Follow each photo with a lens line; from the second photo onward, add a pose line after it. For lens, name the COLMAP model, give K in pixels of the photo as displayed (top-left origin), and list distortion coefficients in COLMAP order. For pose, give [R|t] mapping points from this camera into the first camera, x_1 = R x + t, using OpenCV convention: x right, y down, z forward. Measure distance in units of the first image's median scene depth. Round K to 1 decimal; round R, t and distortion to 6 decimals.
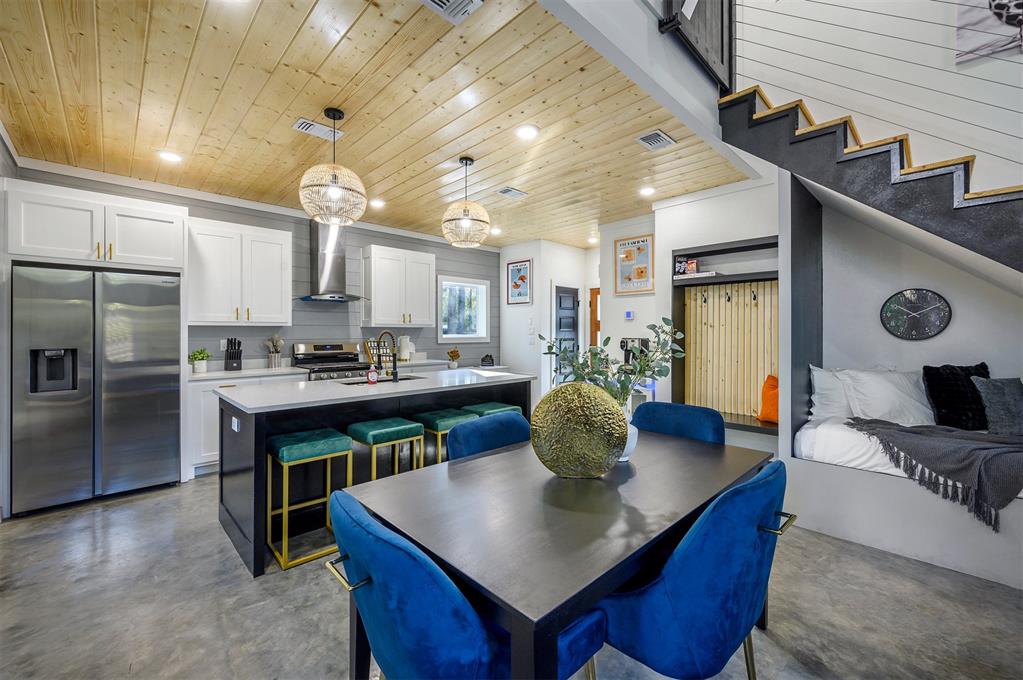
lens RADIAL K [[405.3, 0, 516.5], [0, 405.3, 332.1], [0, 0, 1]] dist [-0.003534, 0.000847]
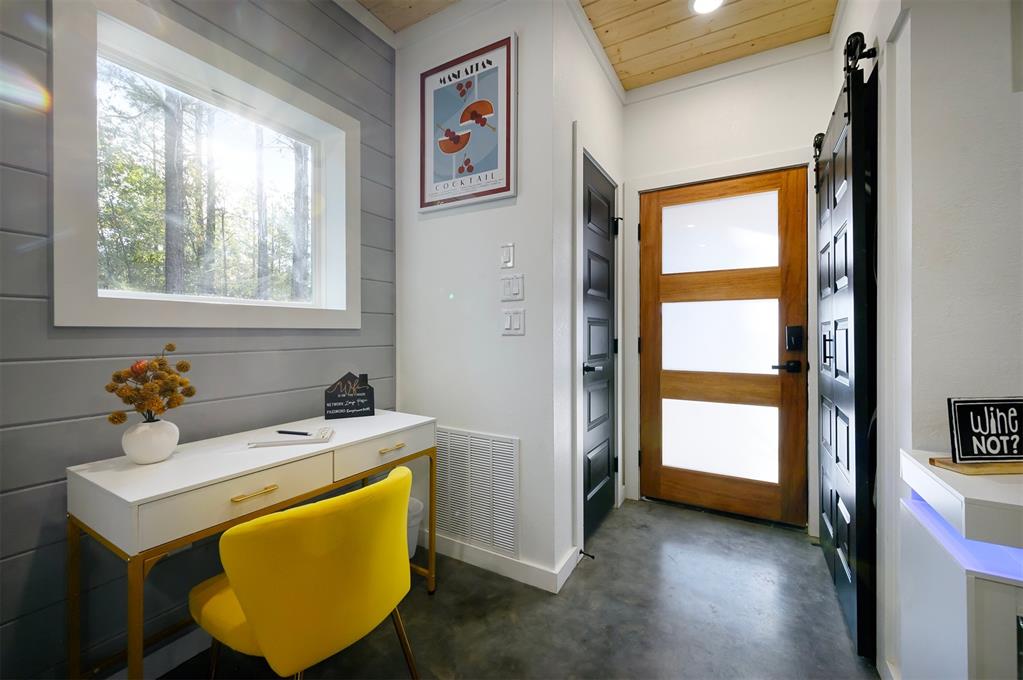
lens RADIAL K [[405.3, 0, 510.5], [0, 405.3, 333.1], [0, 0, 1]] dist [-0.003534, 0.000847]
pose [[0.967170, 0.002923, 0.254112, -0.035657], [-0.003941, 0.999986, 0.003497, 0.026671], [-0.254098, -0.004383, 0.967168, 0.697877]]
